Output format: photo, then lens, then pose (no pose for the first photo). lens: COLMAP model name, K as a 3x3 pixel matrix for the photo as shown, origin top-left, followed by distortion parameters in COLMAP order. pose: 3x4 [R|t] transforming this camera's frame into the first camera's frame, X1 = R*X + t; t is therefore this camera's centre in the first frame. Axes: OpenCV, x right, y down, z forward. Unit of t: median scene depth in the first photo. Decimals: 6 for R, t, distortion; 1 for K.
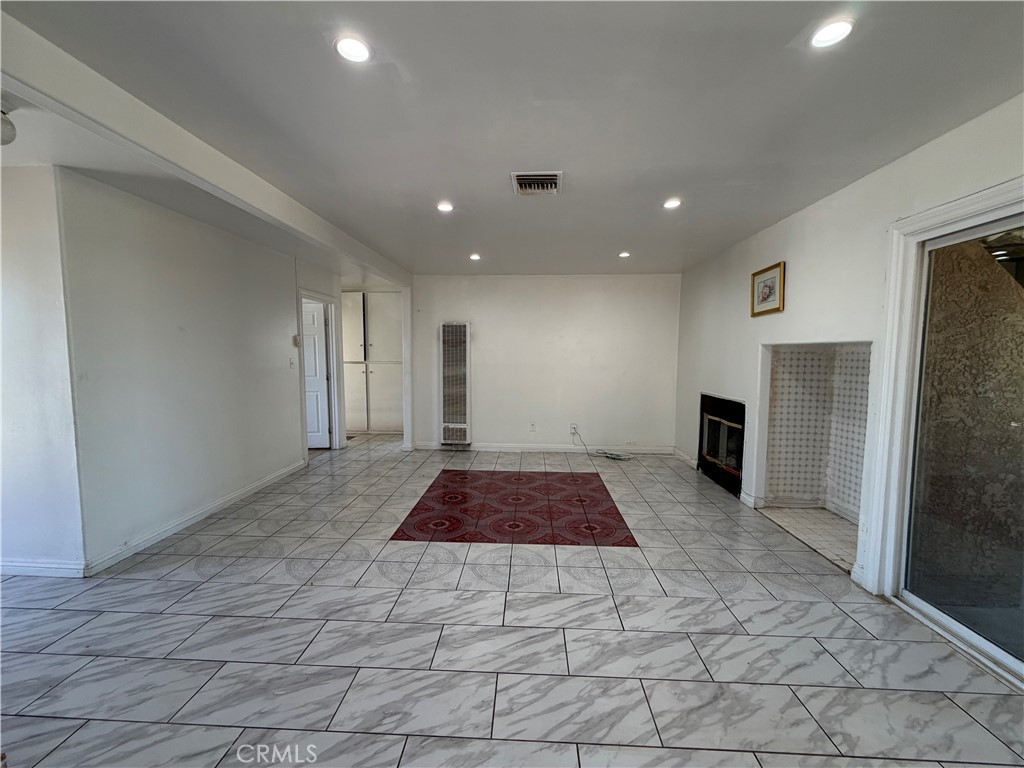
lens RADIAL K [[408.7, 0, 509.9], [0, 408.7, 384.5], [0, 0, 1]] dist [0.000748, 0.000207]
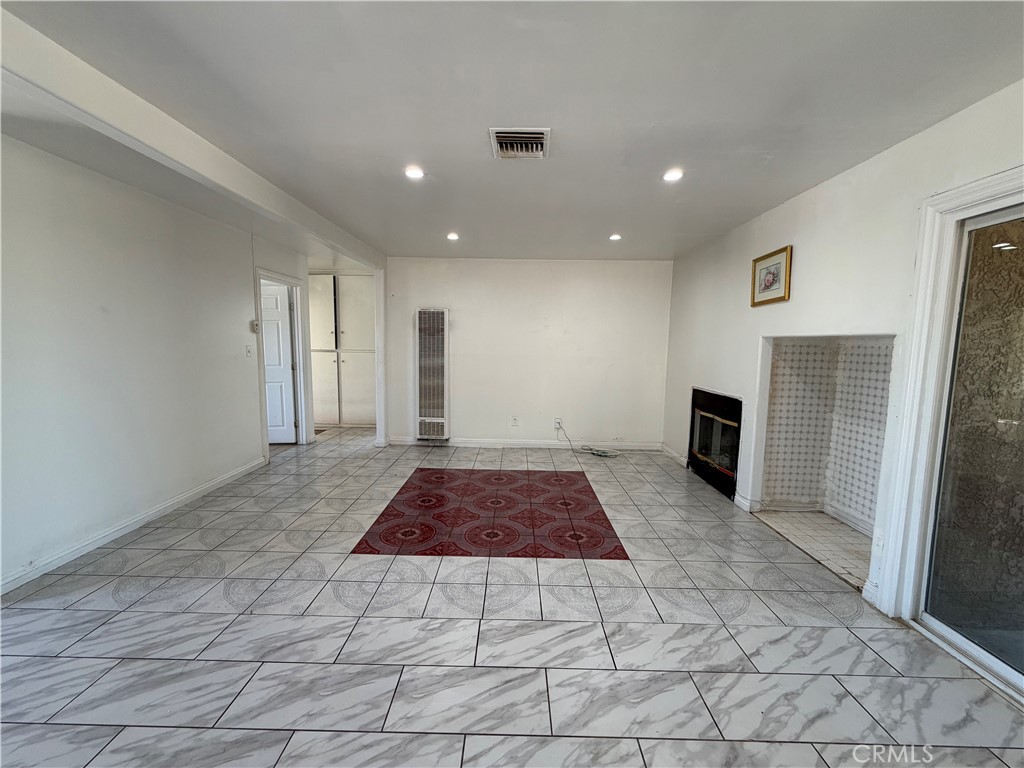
lens RADIAL K [[408.7, 0, 509.9], [0, 408.7, 384.5], [0, 0, 1]] dist [0.000748, 0.000207]
pose [[0.999209, 0.007720, 0.039018, 0.016550], [-0.008711, 0.999642, 0.025296, -0.012627], [-0.038809, -0.025616, 0.998918, 0.147144]]
